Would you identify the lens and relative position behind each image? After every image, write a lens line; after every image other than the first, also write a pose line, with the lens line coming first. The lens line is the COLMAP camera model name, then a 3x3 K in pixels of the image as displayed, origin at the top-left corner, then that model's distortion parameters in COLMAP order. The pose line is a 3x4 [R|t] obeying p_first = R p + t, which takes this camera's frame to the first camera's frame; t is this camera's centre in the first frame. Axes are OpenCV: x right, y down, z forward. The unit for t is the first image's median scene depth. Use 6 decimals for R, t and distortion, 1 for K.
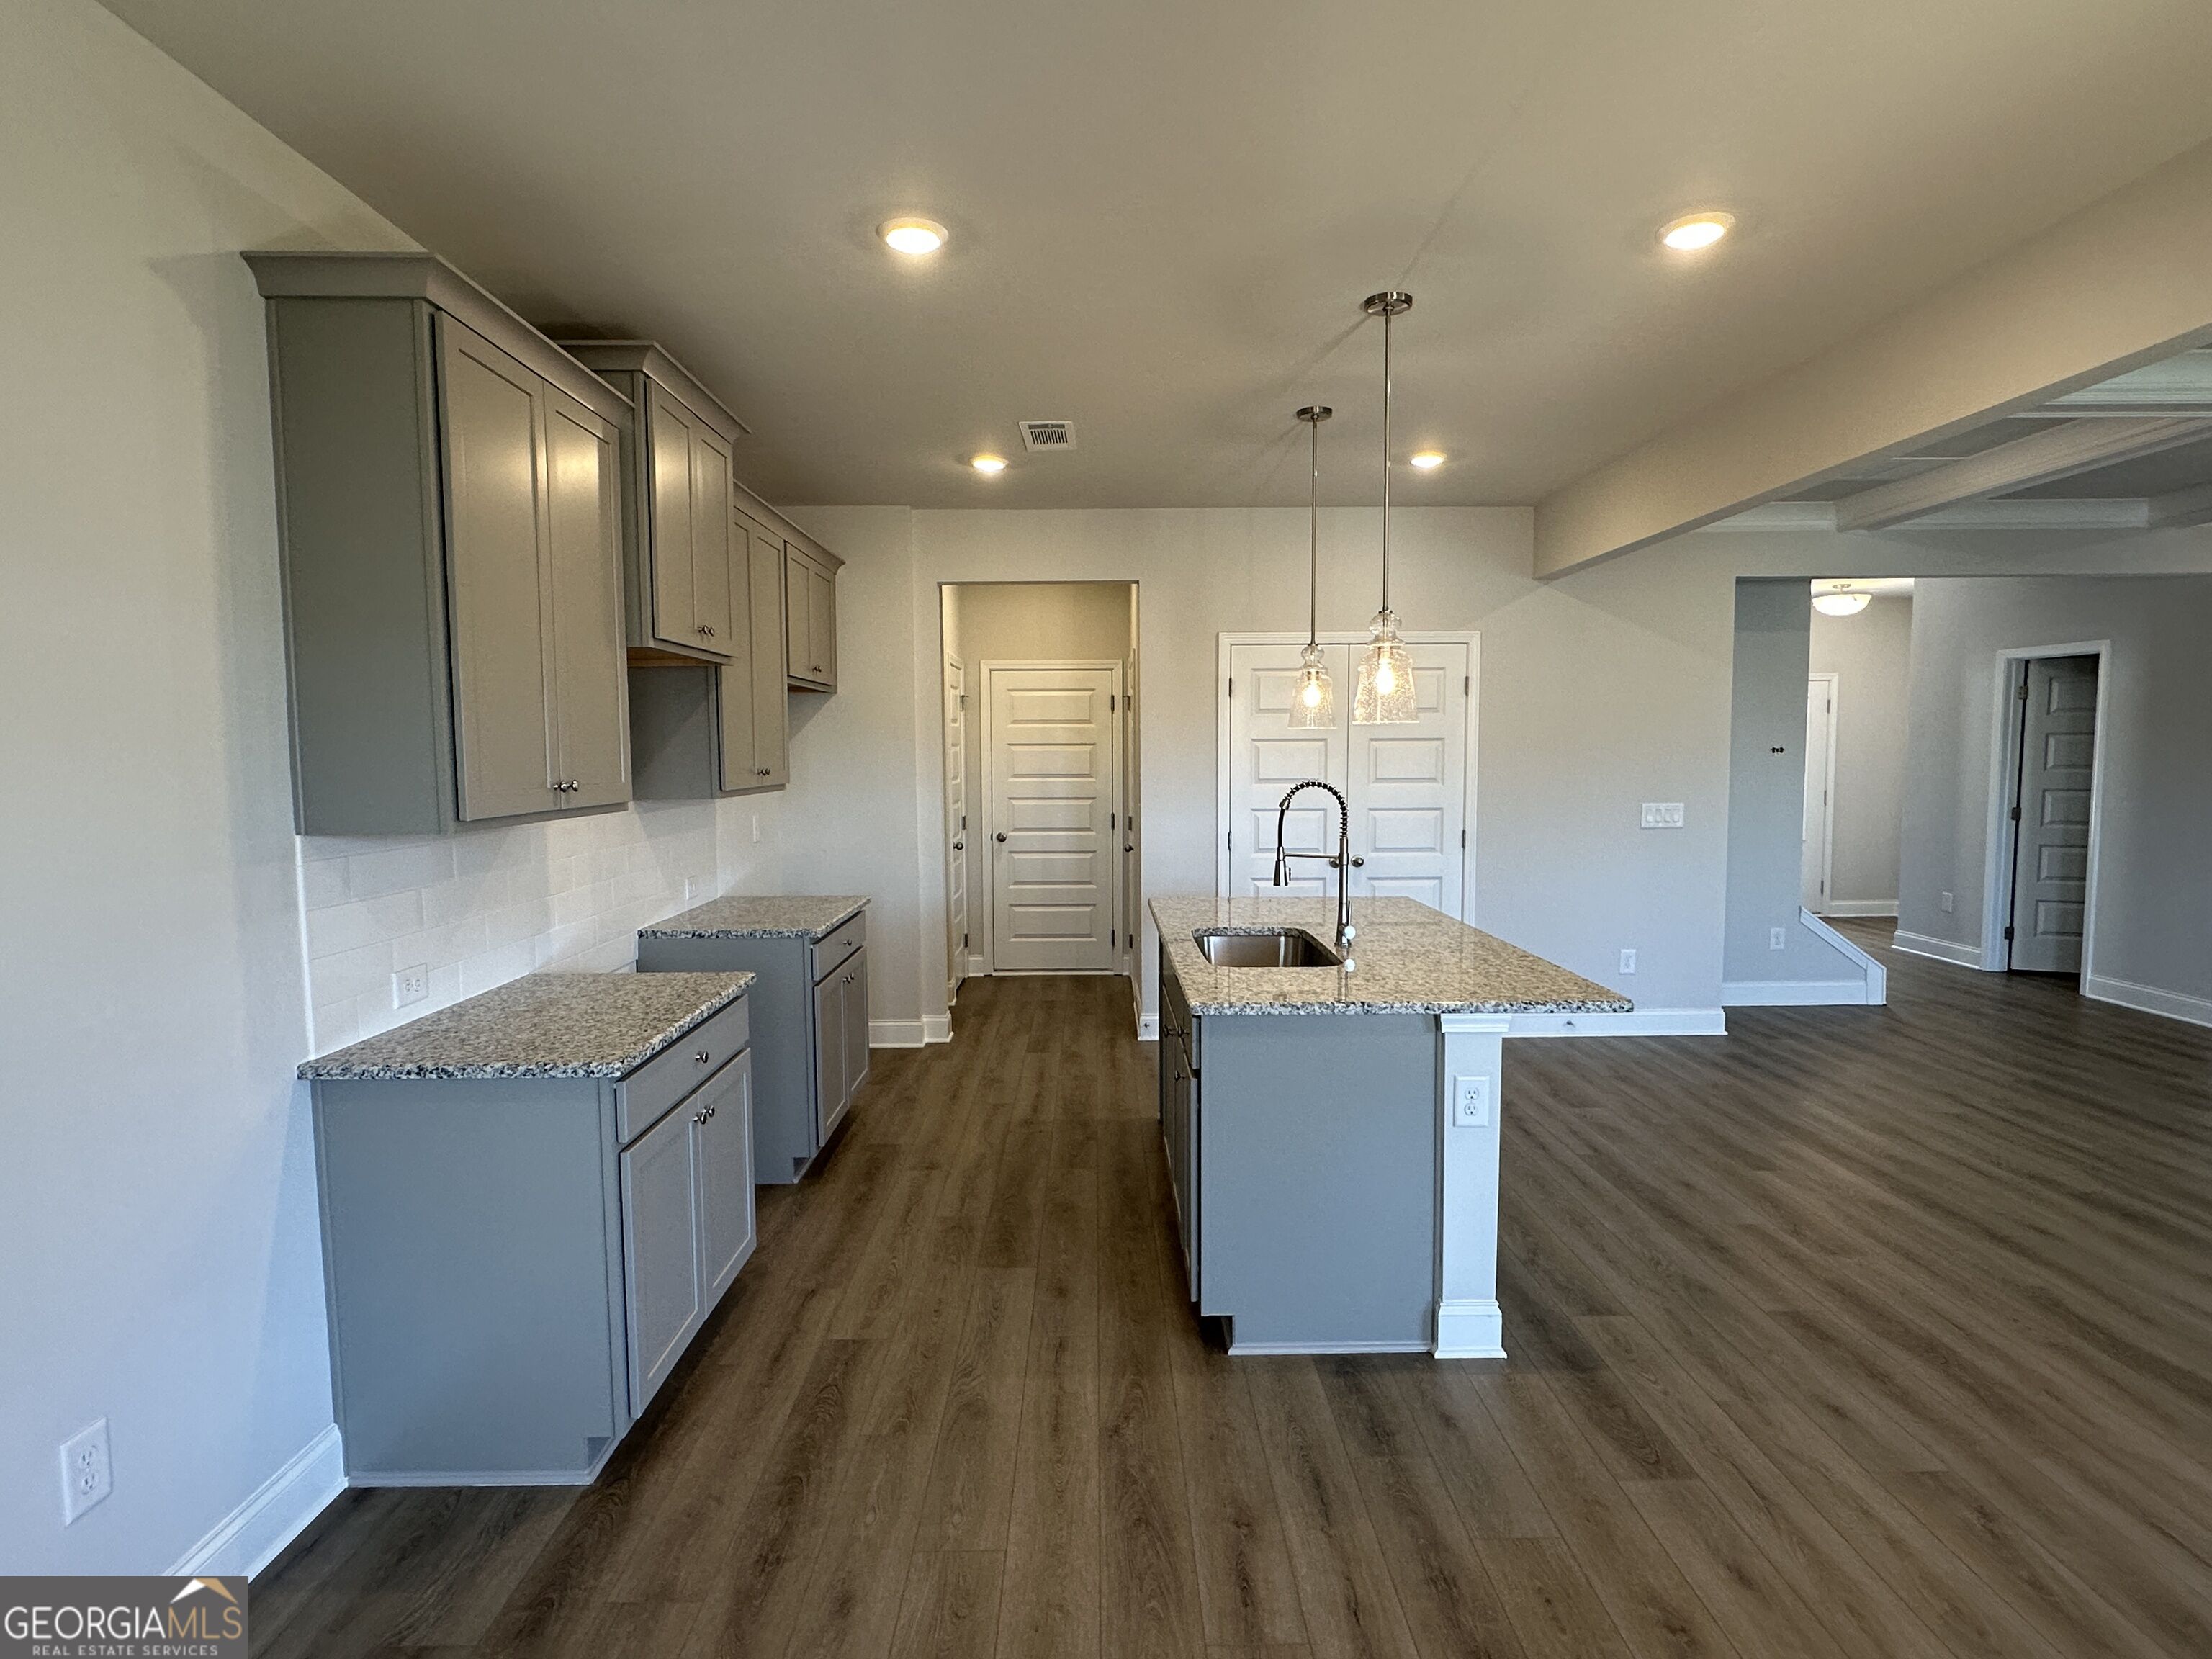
lens RADIAL K [[1155.3, 0, 1097.9], [0, 1155.3, 847.7], [0, 0, 1]] dist [-0.003442, 0.002536]
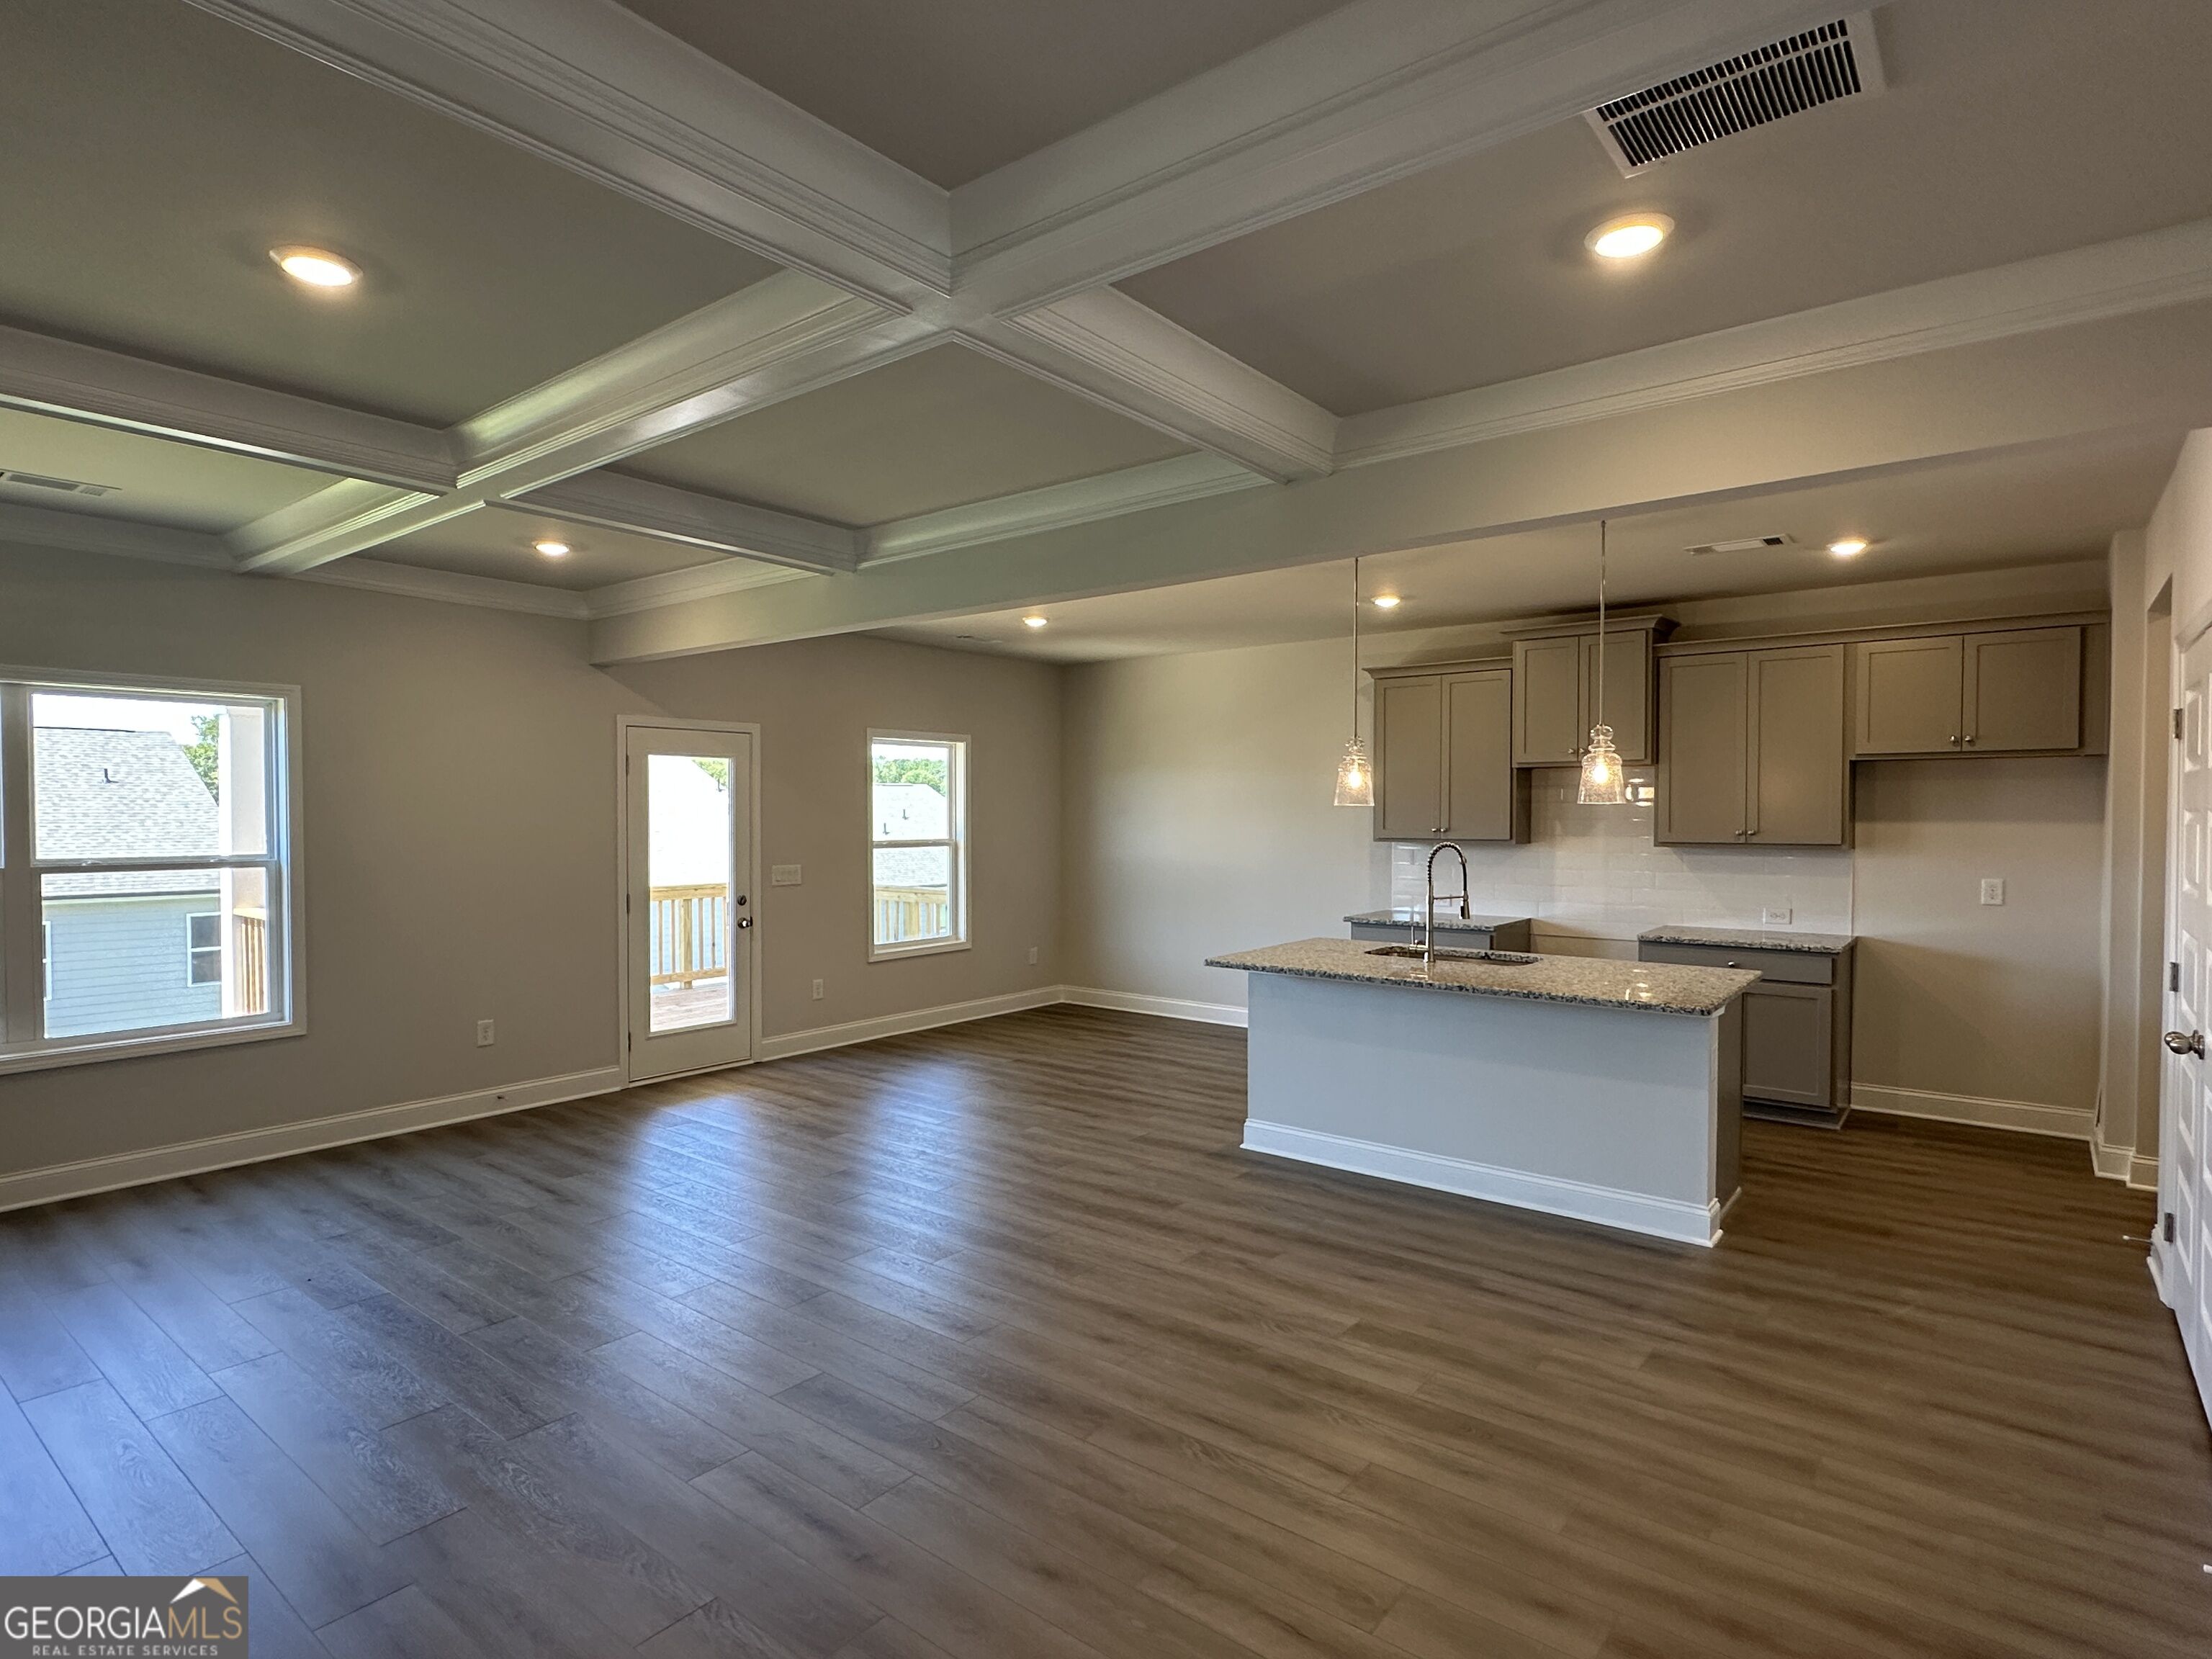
lens RADIAL K [[1155.3, 0, 1105.6], [0, 1155.3, 829.9], [0, 0, 1]] dist [-0.003442, 0.002536]
pose [[-0.621987, 0.023608, -0.782671, 2.009538], [-0.058699, 0.995327, 0.076671, -0.206370], [0.780824, 0.093631, -0.617695, 2.006457]]
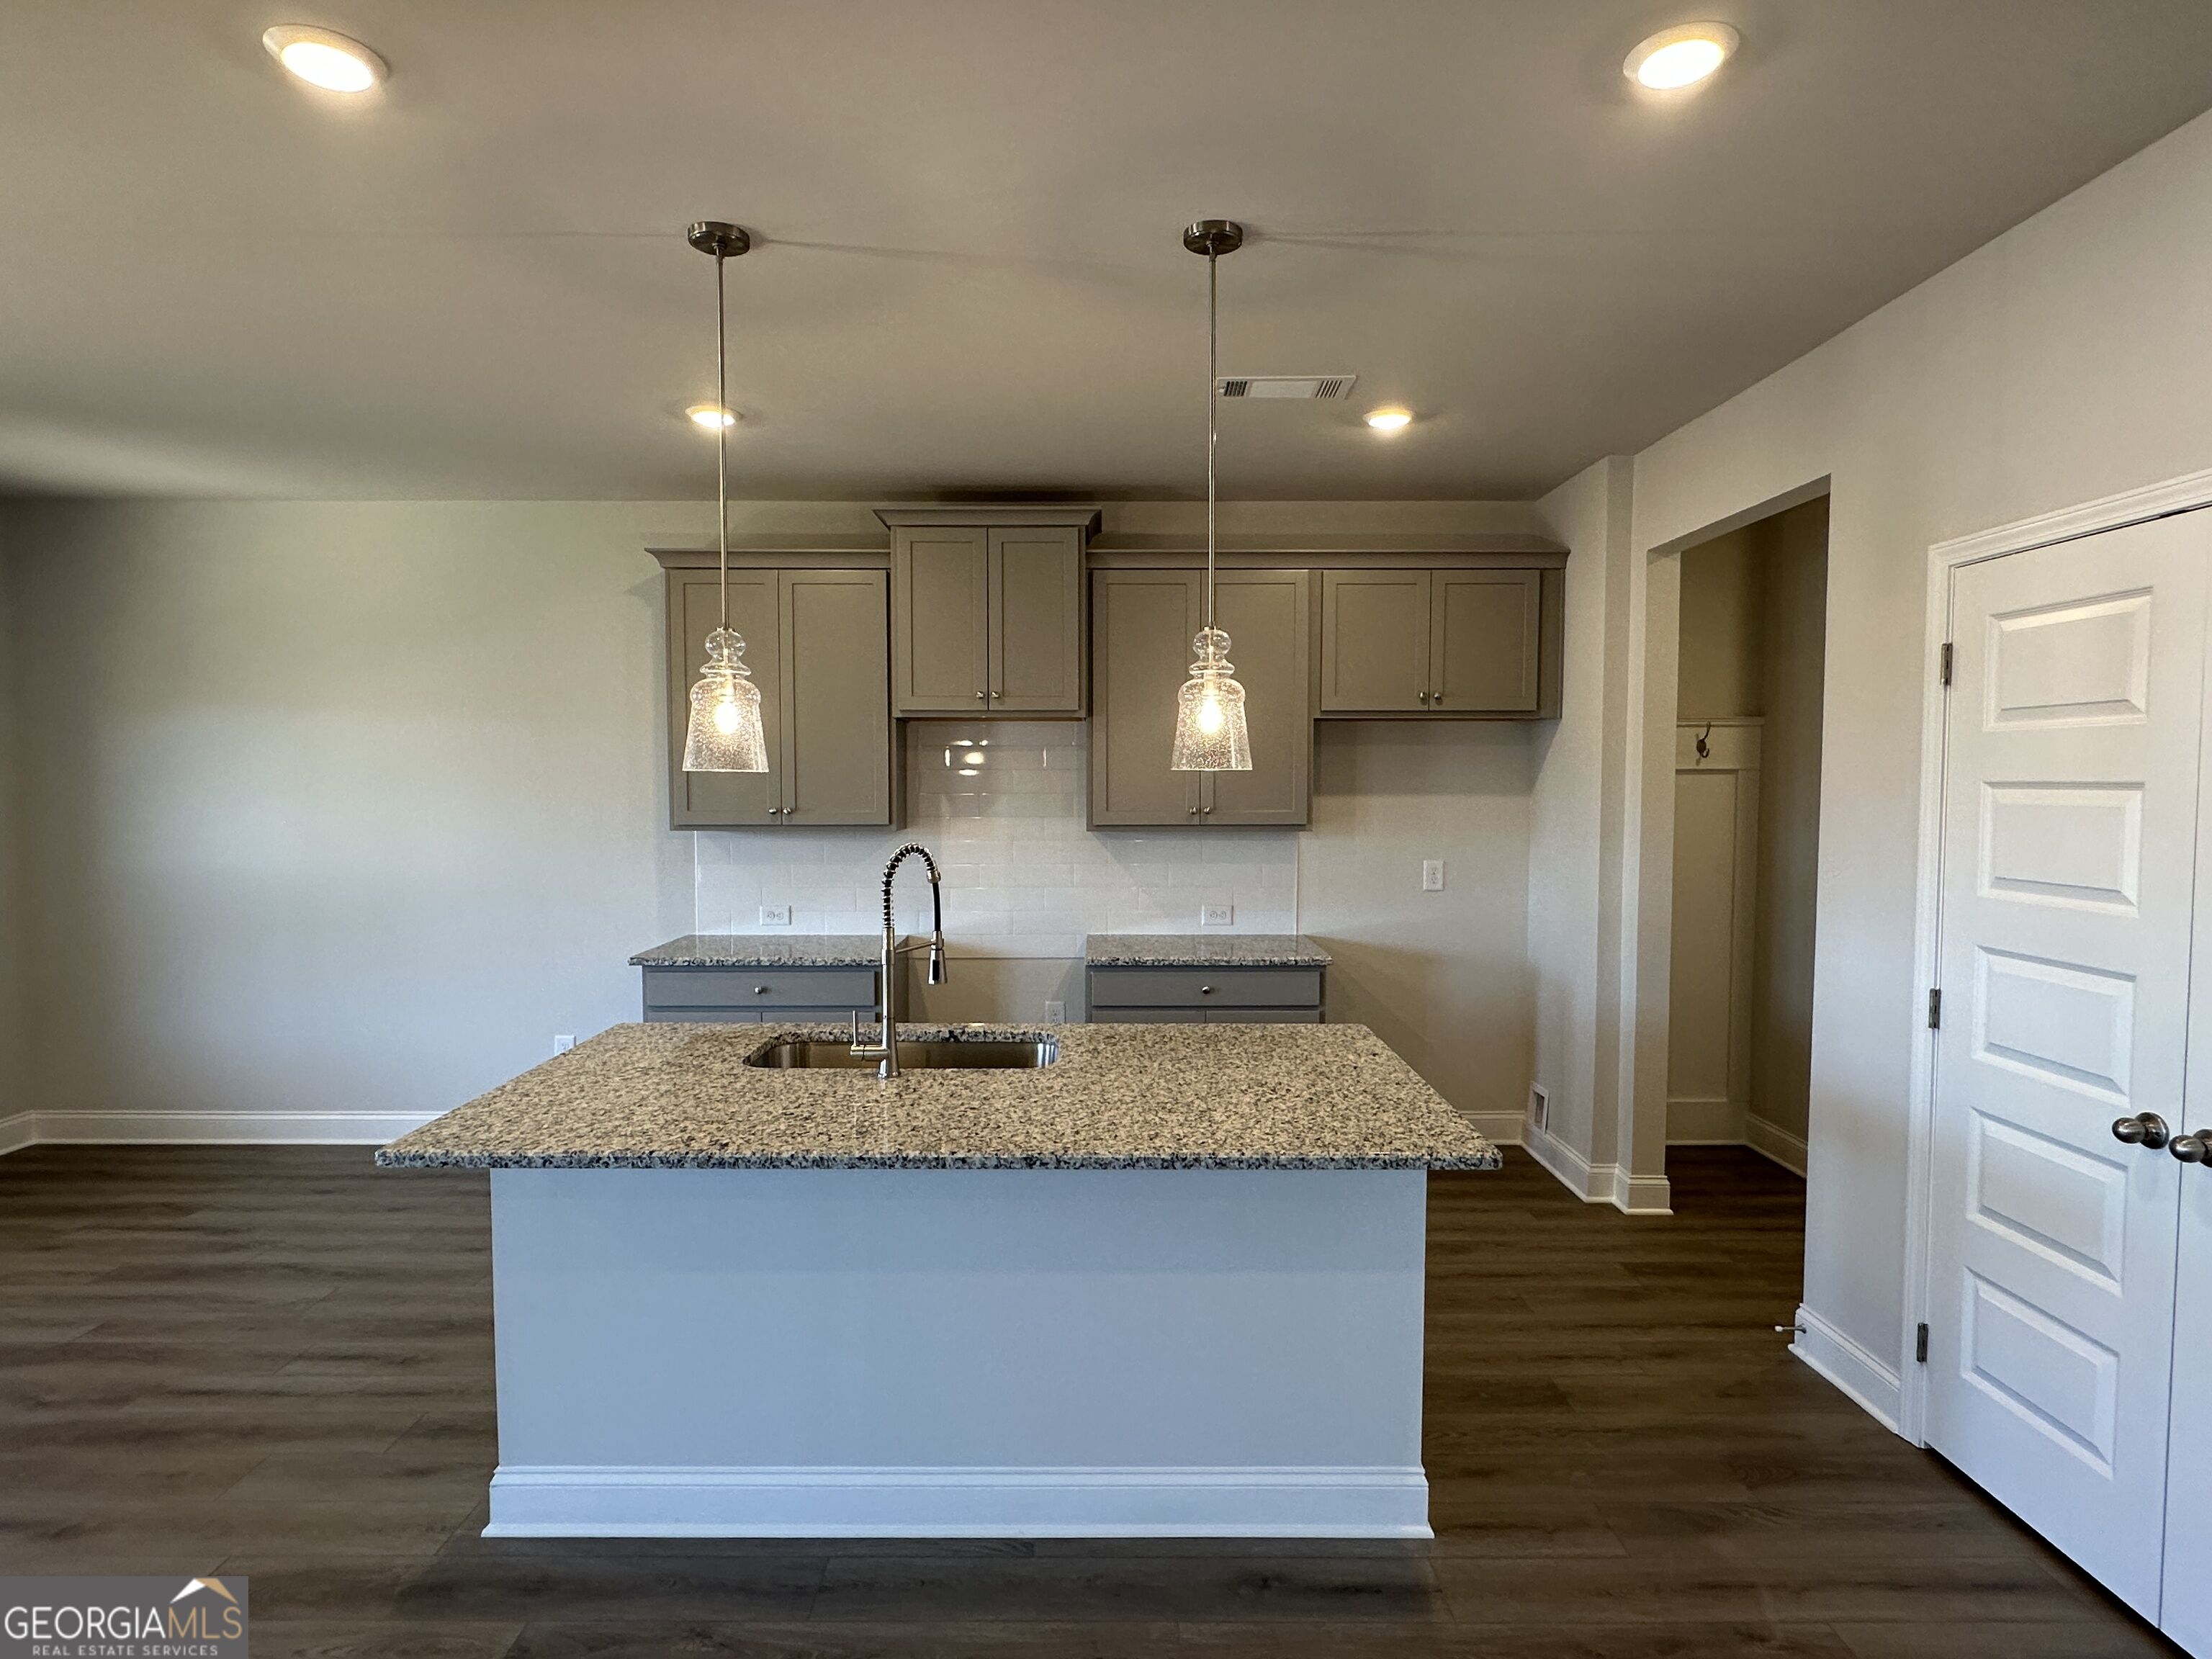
lens RADIAL K [[1155.3, 0, 1096.1], [0, 1155.3, 839.2], [0, 0, 1]] dist [-0.003442, 0.002536]
pose [[-0.000730, 0.061902, -0.998082, 1.196872], [-0.084328, 0.994523, 0.061743, -0.153162], [0.996438, 0.084212, 0.004494, 1.446952]]
